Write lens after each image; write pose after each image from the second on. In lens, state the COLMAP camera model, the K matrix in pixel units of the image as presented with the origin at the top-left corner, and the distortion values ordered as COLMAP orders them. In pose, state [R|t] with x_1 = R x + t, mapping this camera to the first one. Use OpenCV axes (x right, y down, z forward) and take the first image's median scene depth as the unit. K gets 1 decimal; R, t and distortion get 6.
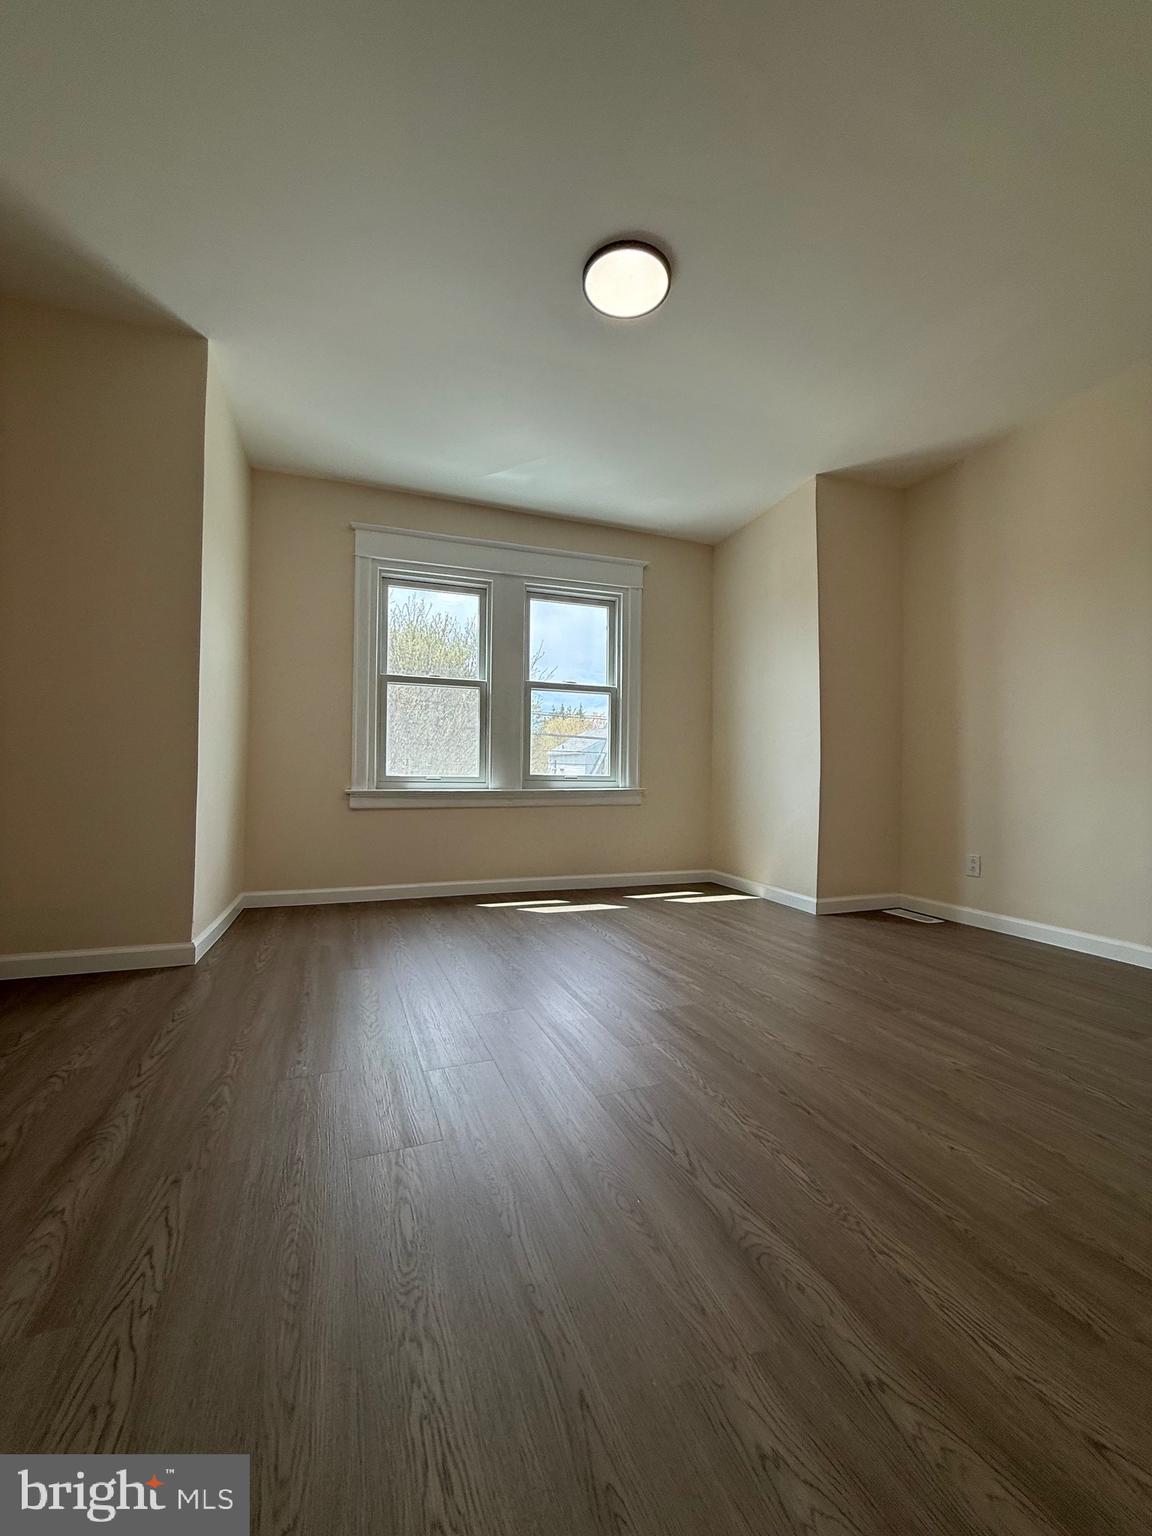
lens RADIAL K [[610.6, 0, 578.1], [0, 610.6, 761.4], [0, 0, 1]] dist [0.001082, -0.000147]
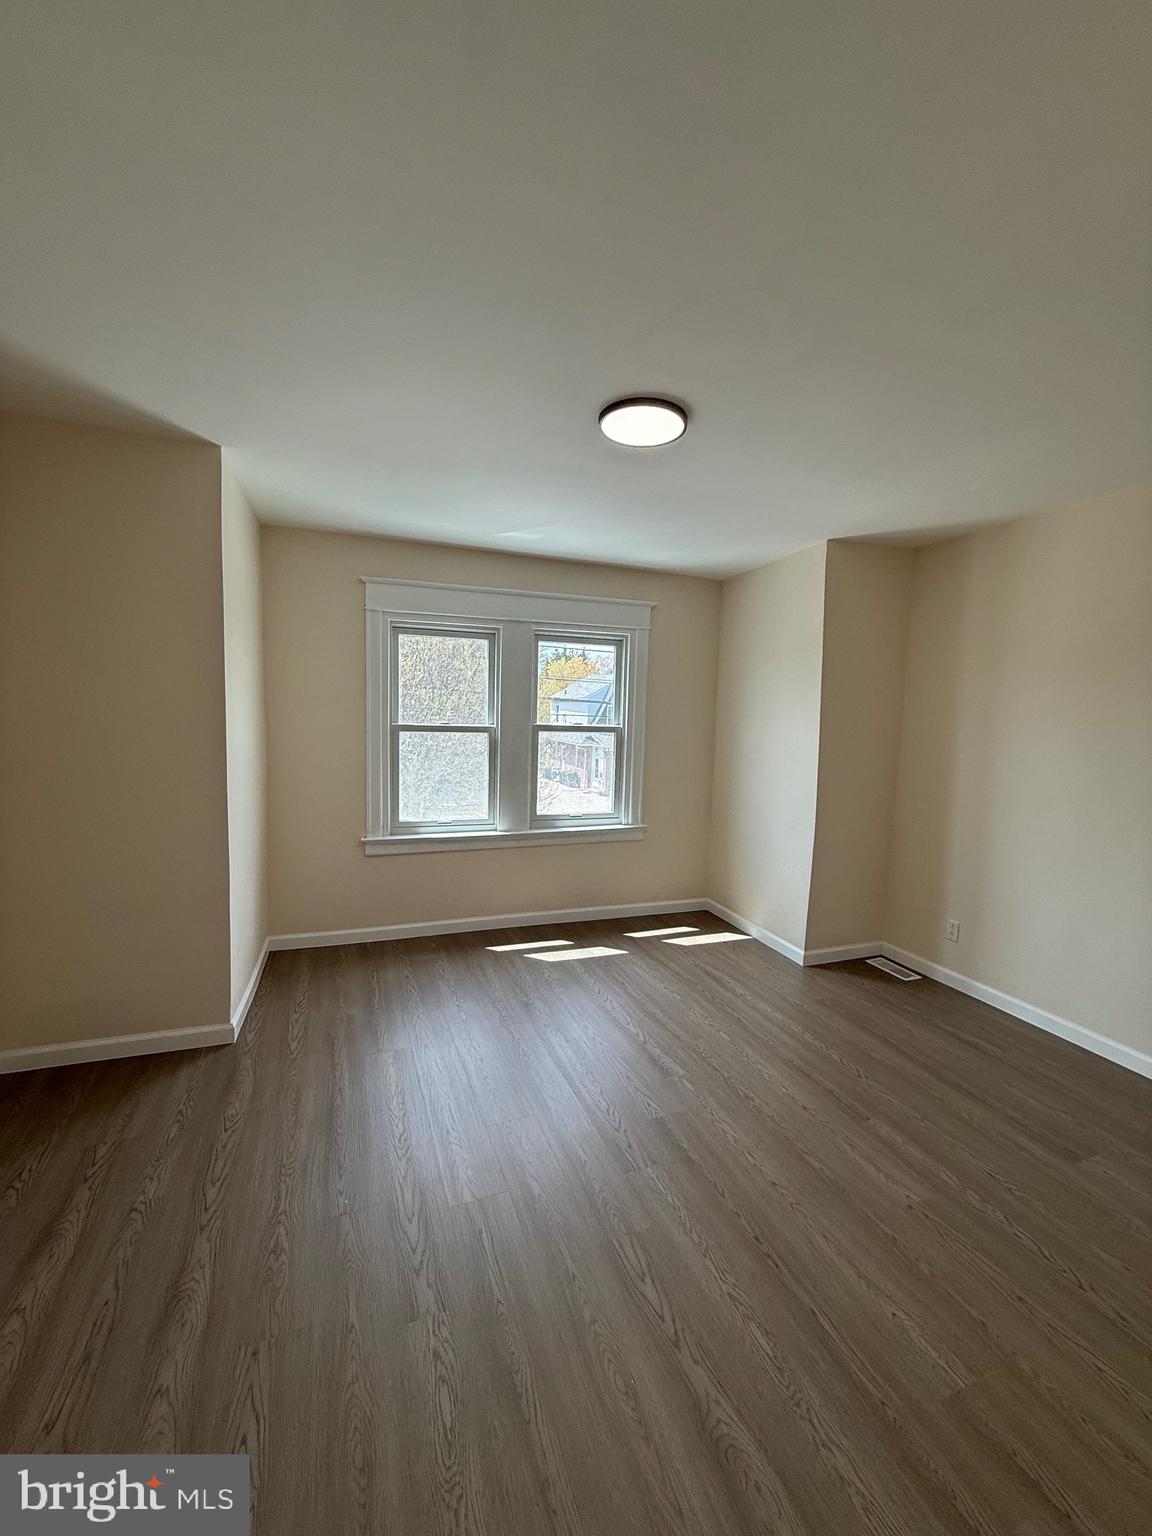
lens RADIAL K [[610.6, 0, 578.8], [0, 610.6, 763.7], [0, 0, 1]] dist [0.001082, -0.000147]
pose [[0.999848, 0.017426, -0.000305, -0.010239], [-0.017293, 0.994087, 0.107197, -0.221758], [0.002172, -0.107175, 0.994238, -0.031524]]
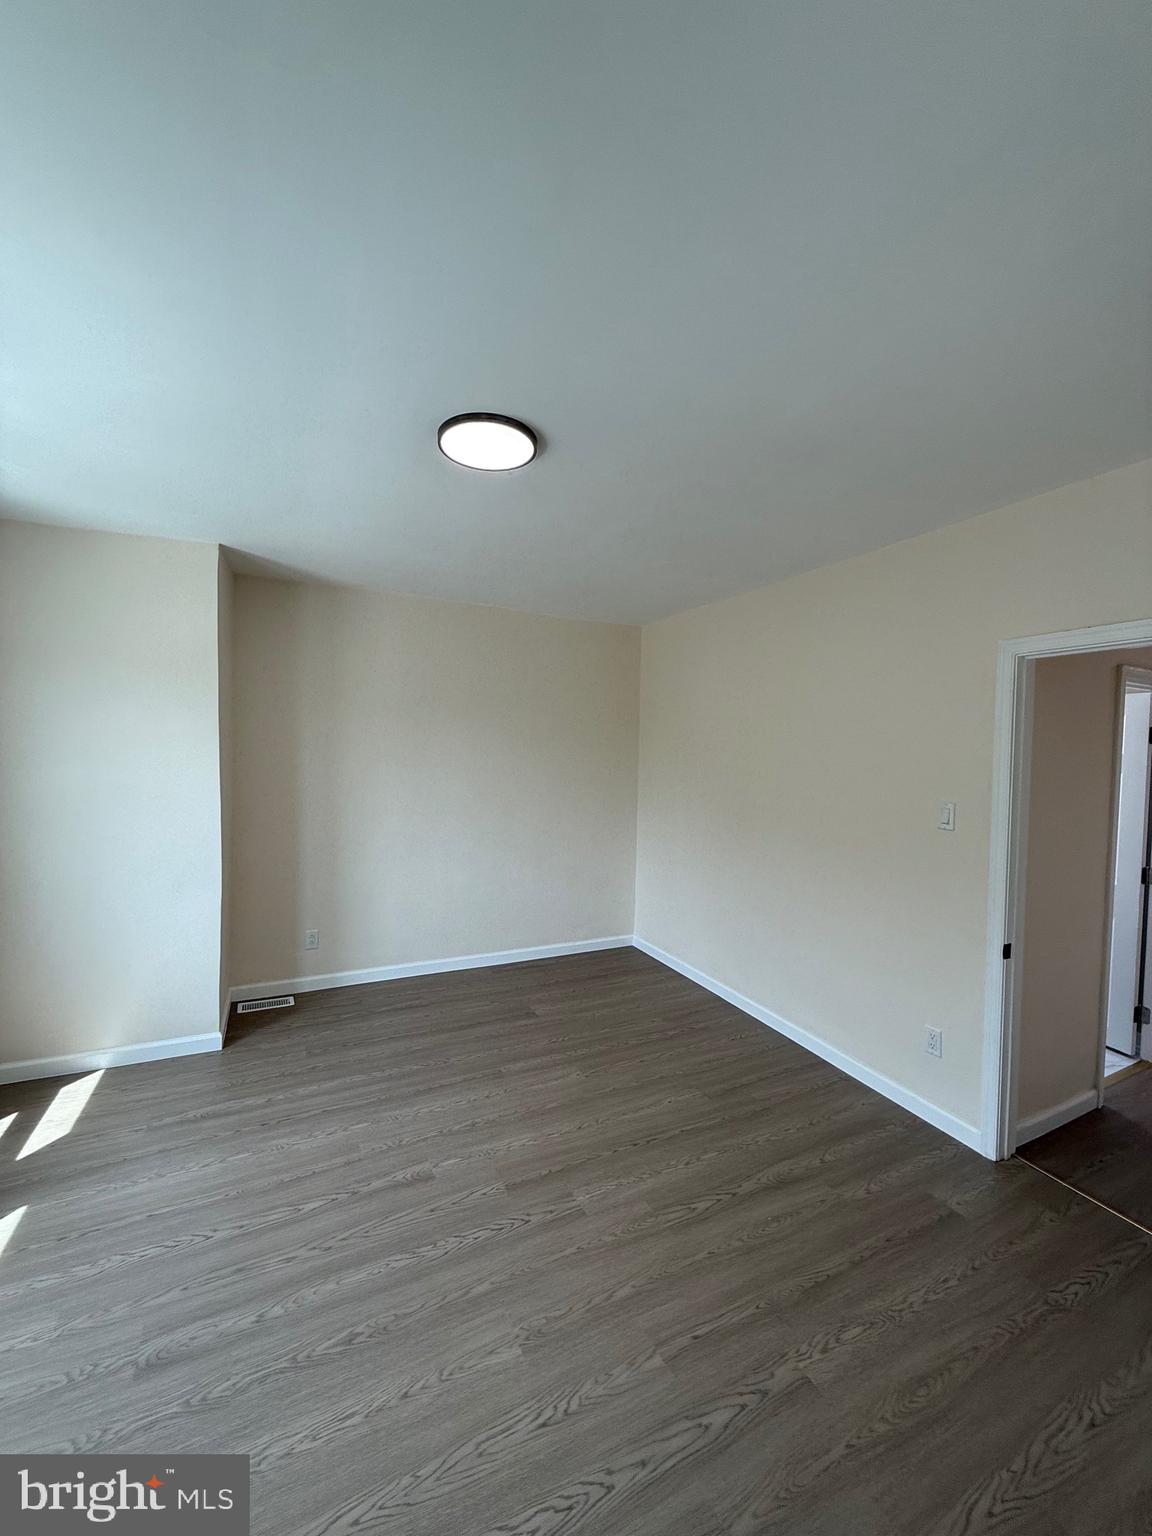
lens RADIAL K [[610.6, 0, 571.6], [0, 610.6, 773.3], [0, 0, 1]] dist [0.001082, -0.000147]
pose [[-0.085331, -0.052989, 0.994943, -0.547656], [-0.045539, 0.997749, 0.049232, -0.230407], [-0.995311, -0.041108, -0.087552, 0.617022]]
